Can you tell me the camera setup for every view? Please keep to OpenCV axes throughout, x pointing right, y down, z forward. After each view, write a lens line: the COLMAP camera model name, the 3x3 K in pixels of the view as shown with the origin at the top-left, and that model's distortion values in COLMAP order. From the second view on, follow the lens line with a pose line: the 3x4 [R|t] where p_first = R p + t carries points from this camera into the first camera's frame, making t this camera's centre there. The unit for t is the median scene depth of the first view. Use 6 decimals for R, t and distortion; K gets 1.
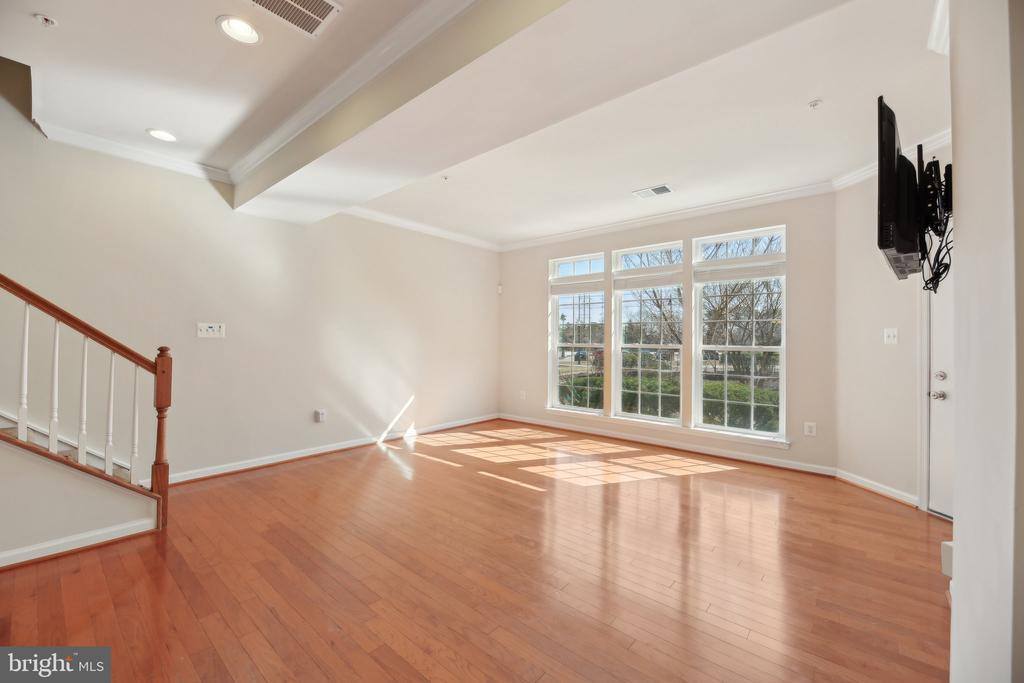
lens RADIAL K [[418.5, 0, 511.1], [0, 418.5, 331.3], [0, 0, 1]] dist [-0.002064, 0.000639]
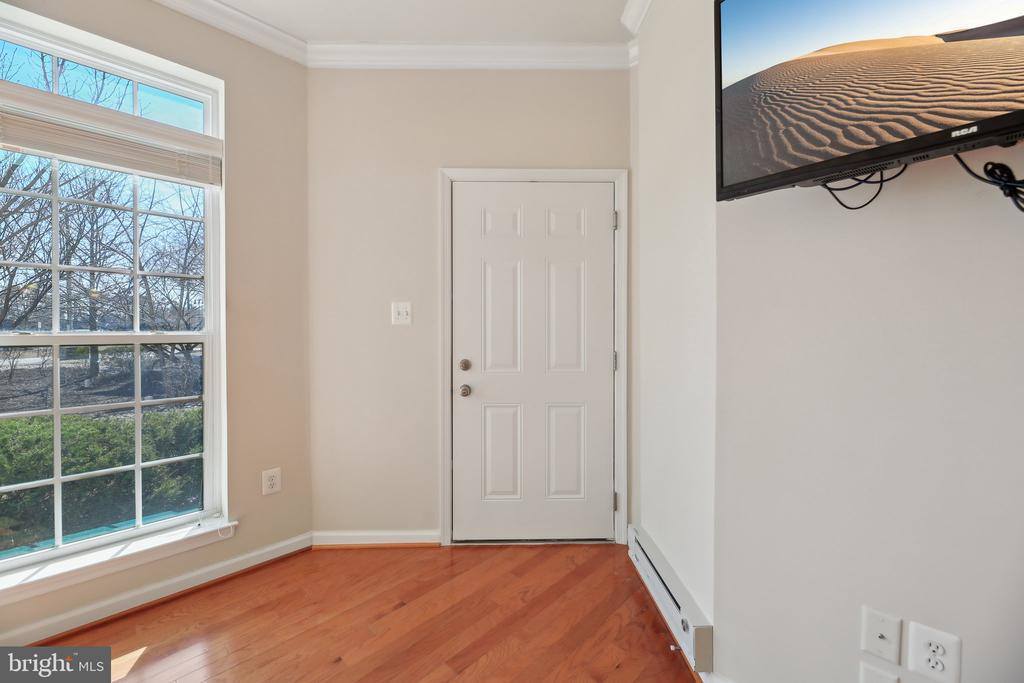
lens RADIAL K [[418.5, 0, 503.7], [0, 418.5, 335.5], [0, 0, 1]] dist [-0.002064, 0.000639]
pose [[0.072297, -0.027694, 0.996999, 0.208048], [-0.021725, 0.999334, 0.029334, 0.021559], [-0.997147, -0.023780, 0.071647, 0.701154]]
